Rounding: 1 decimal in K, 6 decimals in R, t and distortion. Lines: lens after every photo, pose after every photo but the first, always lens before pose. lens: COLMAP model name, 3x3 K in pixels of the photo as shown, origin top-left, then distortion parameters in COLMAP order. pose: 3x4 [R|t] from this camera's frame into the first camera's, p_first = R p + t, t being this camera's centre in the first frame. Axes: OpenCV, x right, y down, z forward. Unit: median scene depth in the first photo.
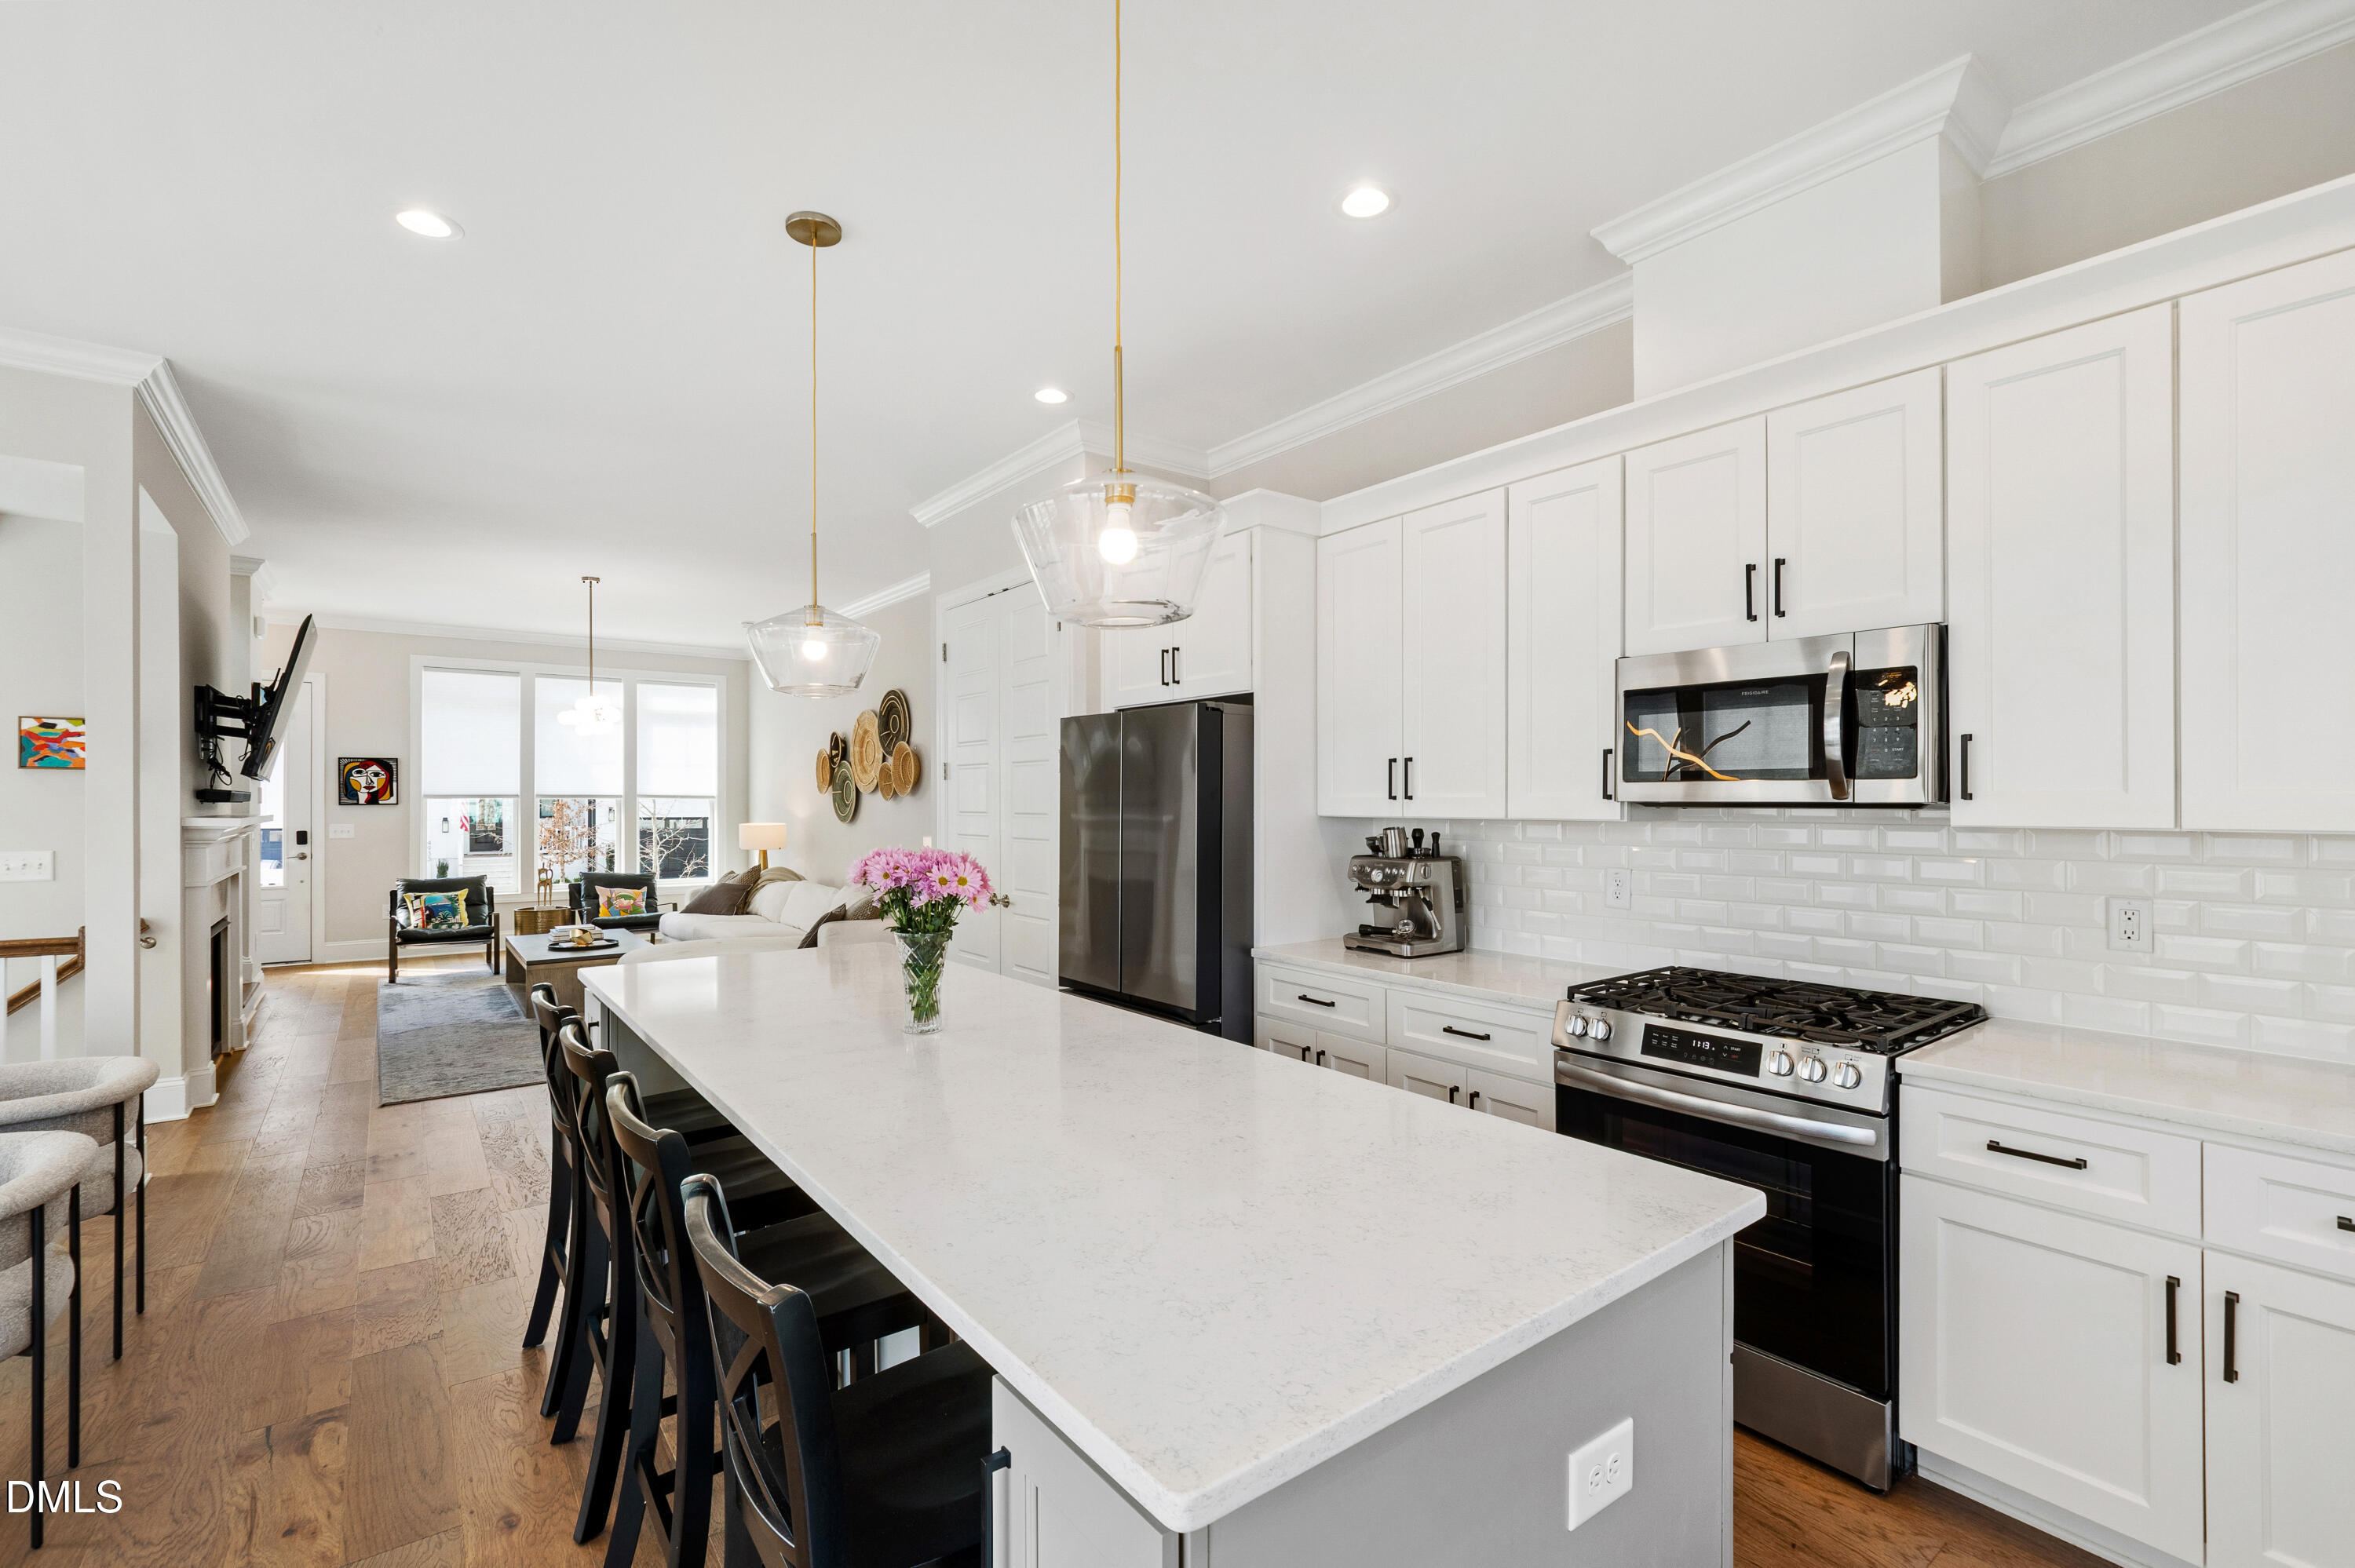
lens RADIAL K [[1053.7, 0, 1207.4], [0, 1053.7, 811.7], [0, 0, 1]] dist [0.003153, -0.000196]
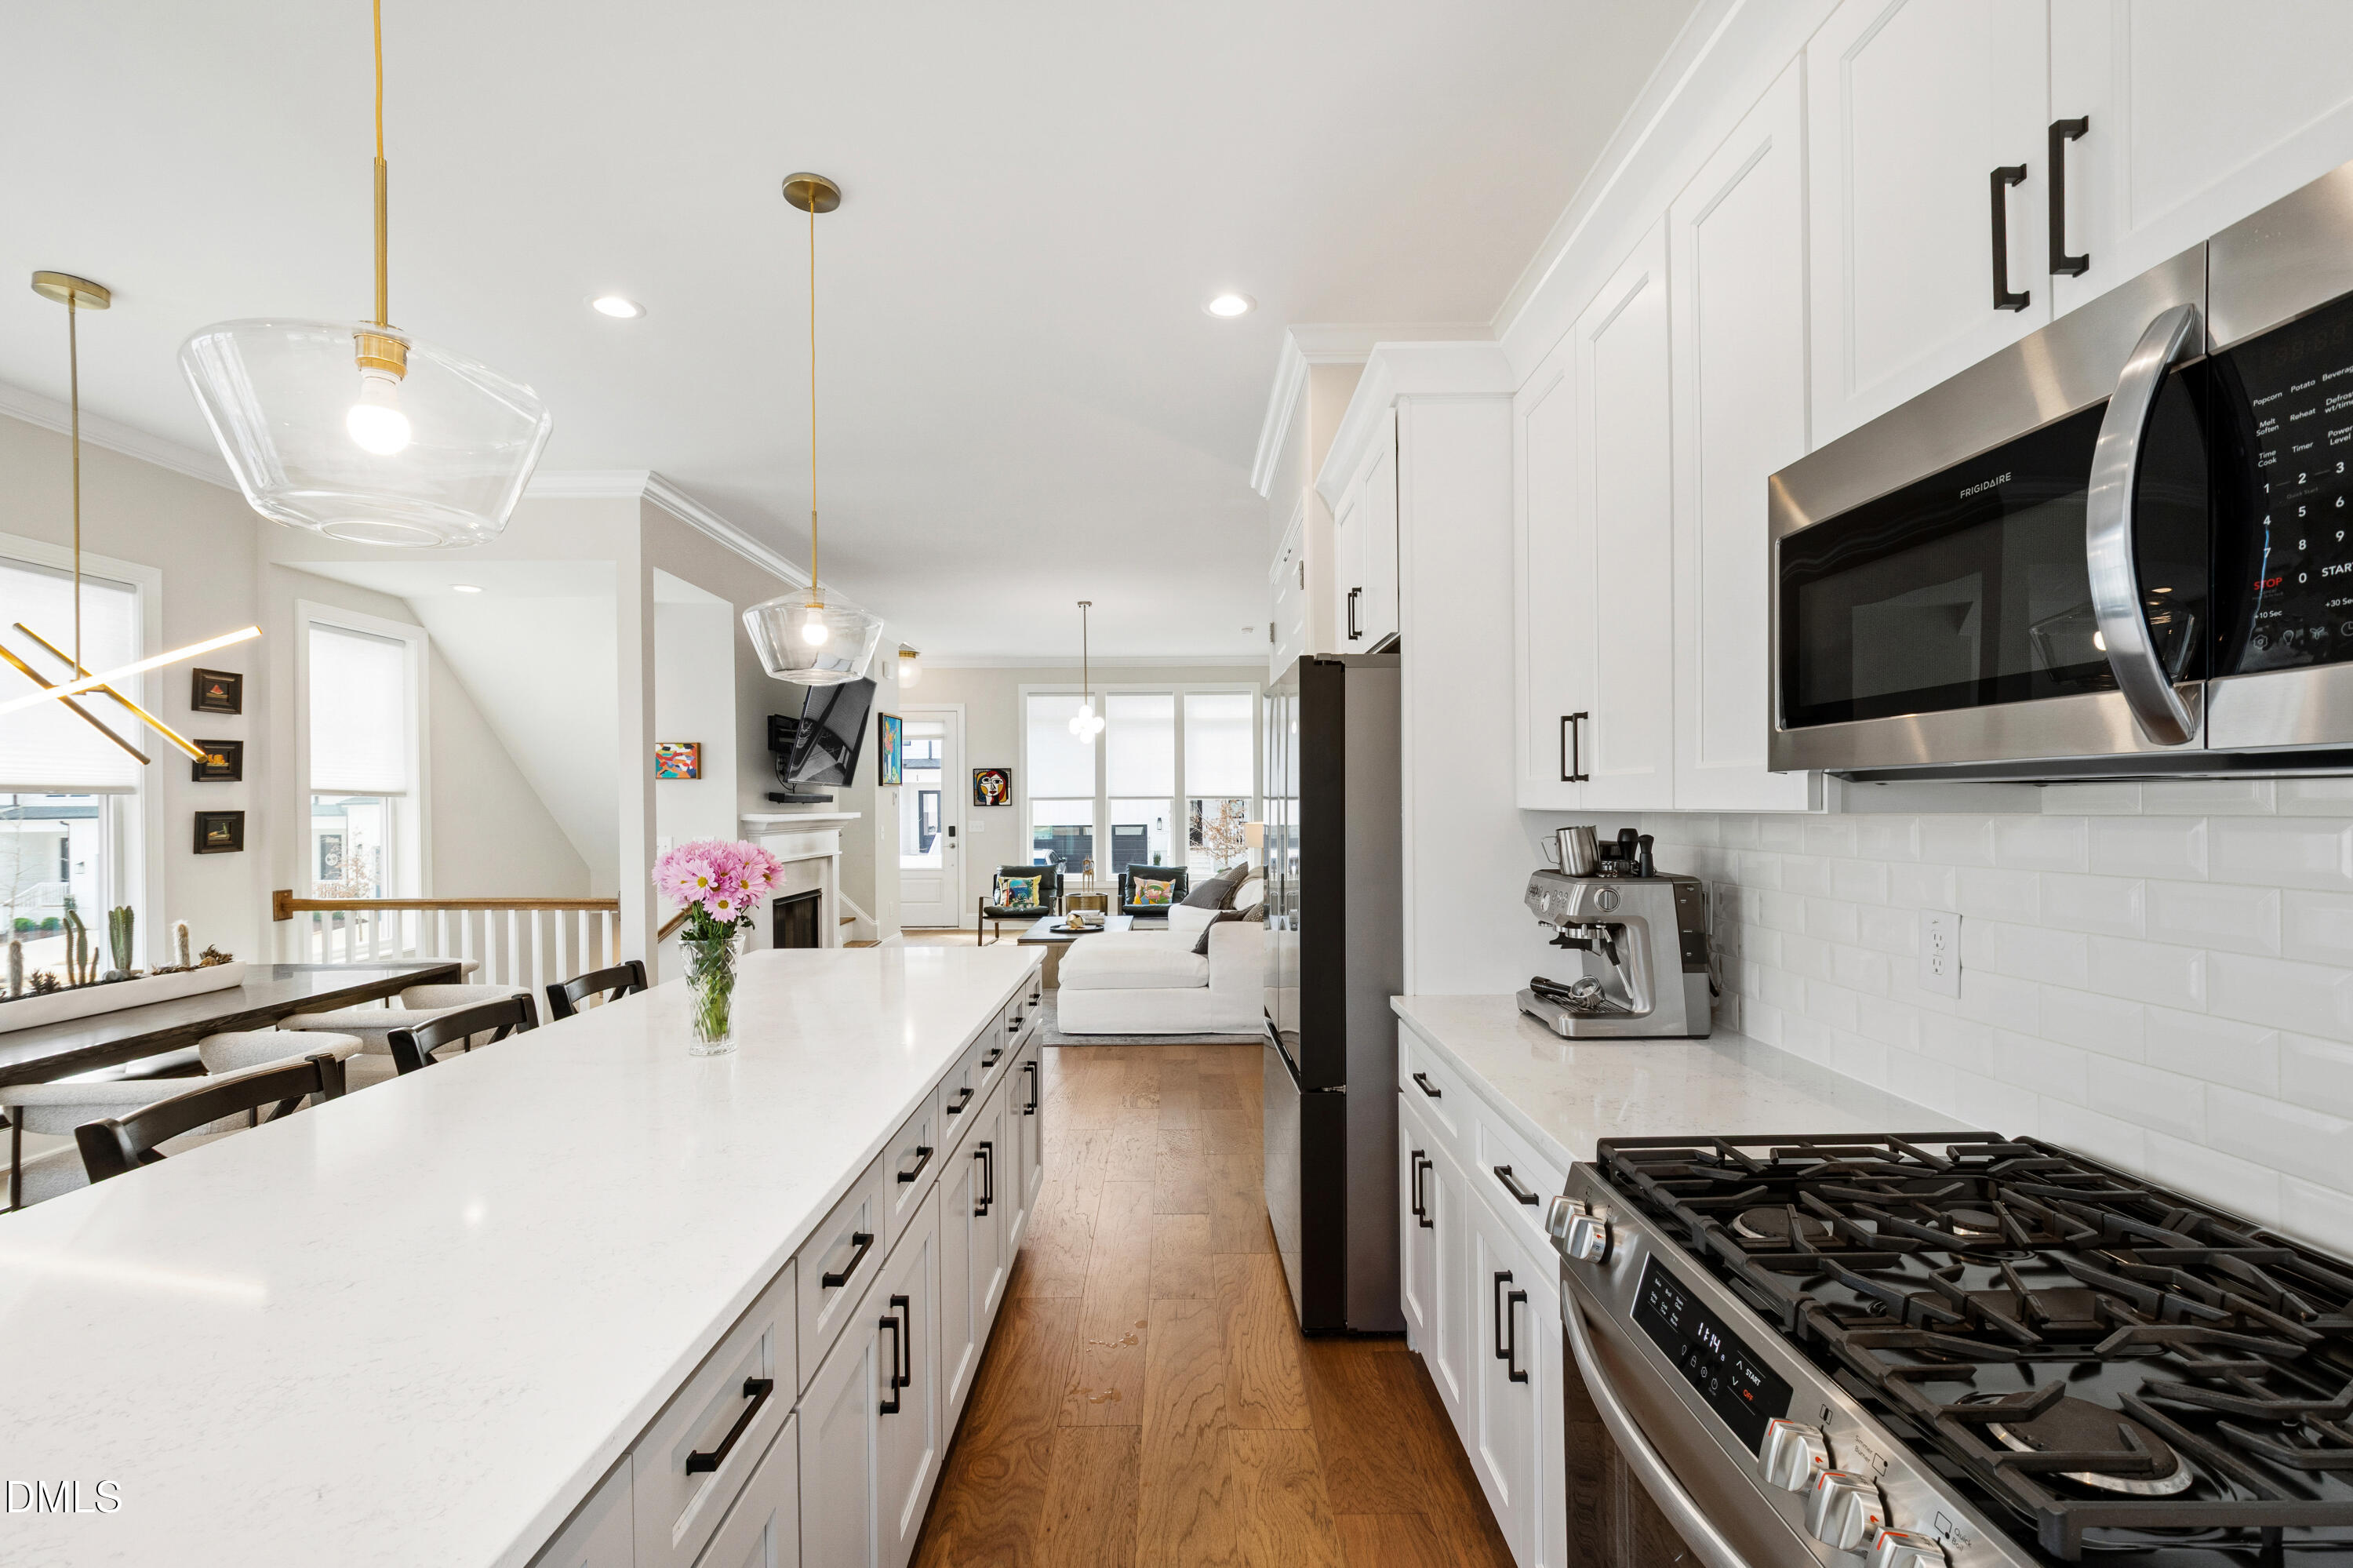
lens RADIAL K [[1053.0, 0, 1184.6], [0, 1053.0, 806.3], [0, 0, 1]] dist [0.003153, -0.000196]
pose [[0.782491, -0.004932, -0.622642, 0.179523], [0.000742, 0.999975, -0.006989, 0.003143], [0.622661, 0.005007, 0.782476, 0.169247]]
